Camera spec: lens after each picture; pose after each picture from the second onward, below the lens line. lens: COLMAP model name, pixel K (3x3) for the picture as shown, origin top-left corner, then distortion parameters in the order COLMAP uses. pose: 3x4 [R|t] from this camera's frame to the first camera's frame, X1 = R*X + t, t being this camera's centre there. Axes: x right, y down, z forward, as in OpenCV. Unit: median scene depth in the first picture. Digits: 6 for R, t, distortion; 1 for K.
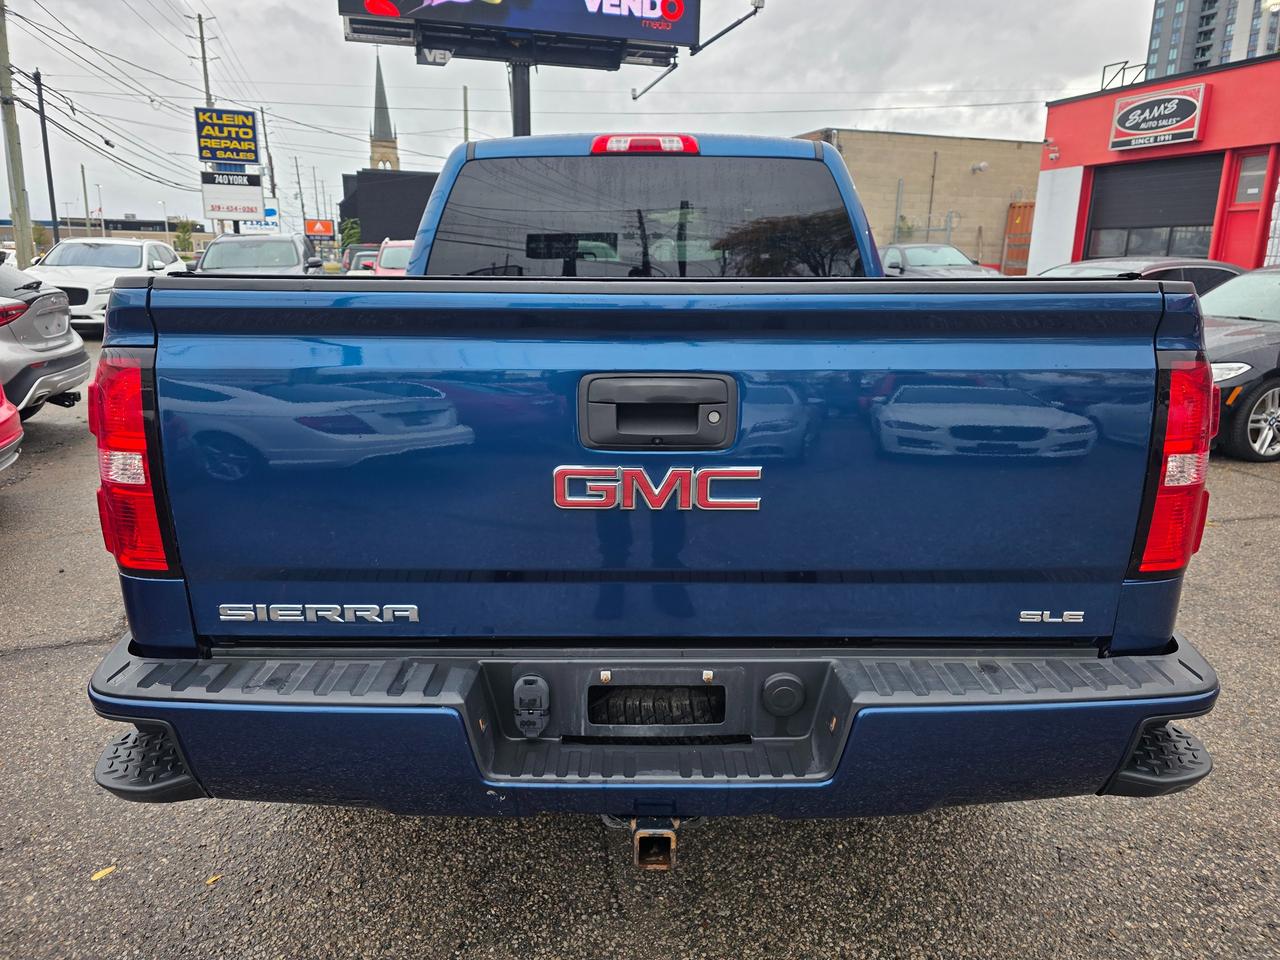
lens RADIAL K [[870.5, 0, 642.6], [0, 870.5, 454.5], [0, 0, 1]] dist [0.042410, -0.047086]
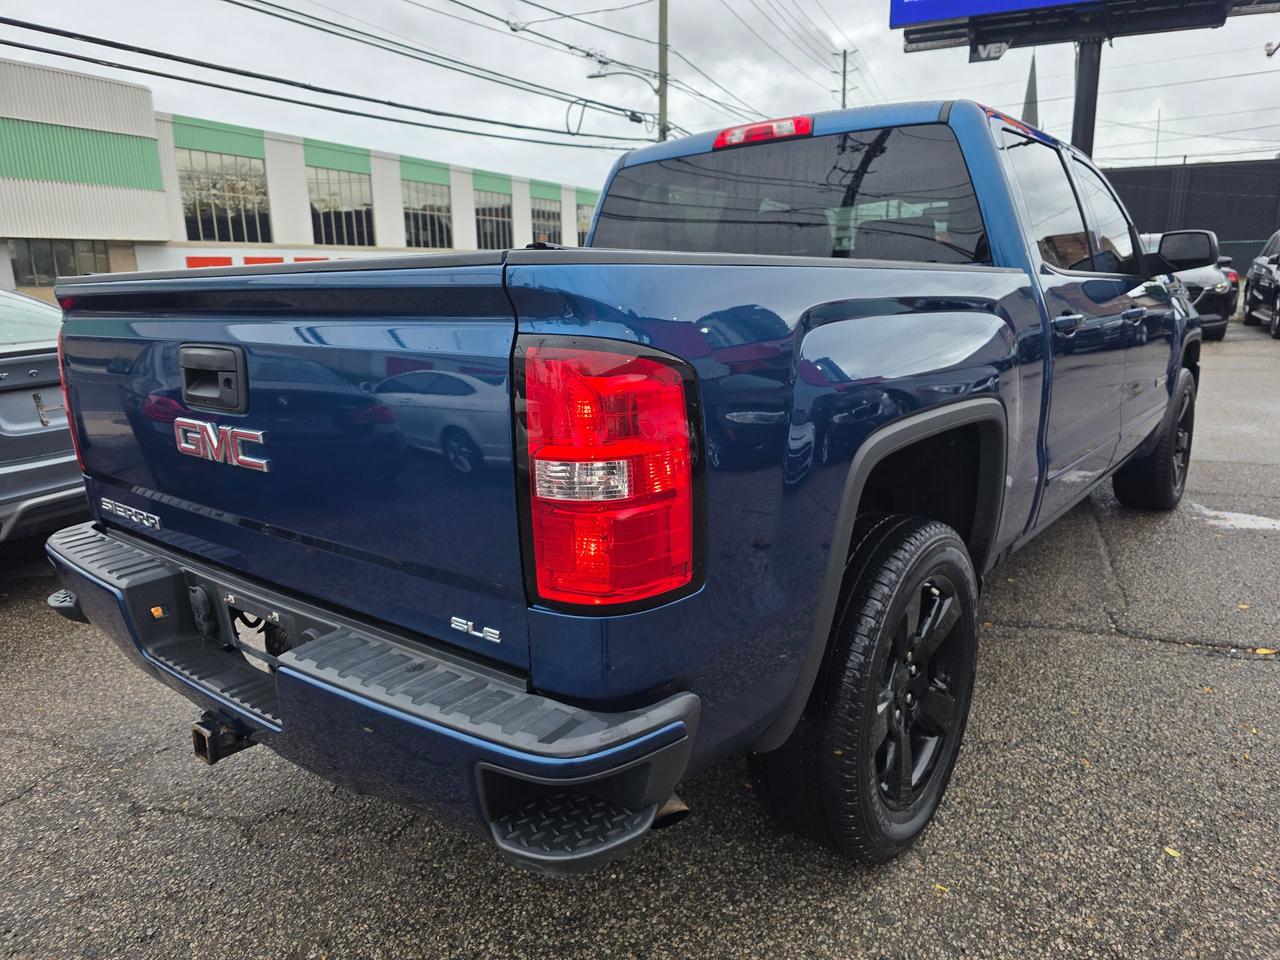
lens RADIAL K [[870.5, 0, 641.3], [0, 870.5, 458.9], [0, 0, 1]] dist [0.042410, -0.047086]
pose [[0.774996, 0.099052, -0.624155, 0.880957], [-0.103434, 0.994203, 0.029347, -0.024737], [0.623444, 0.041815, 0.780749, 0.310528]]
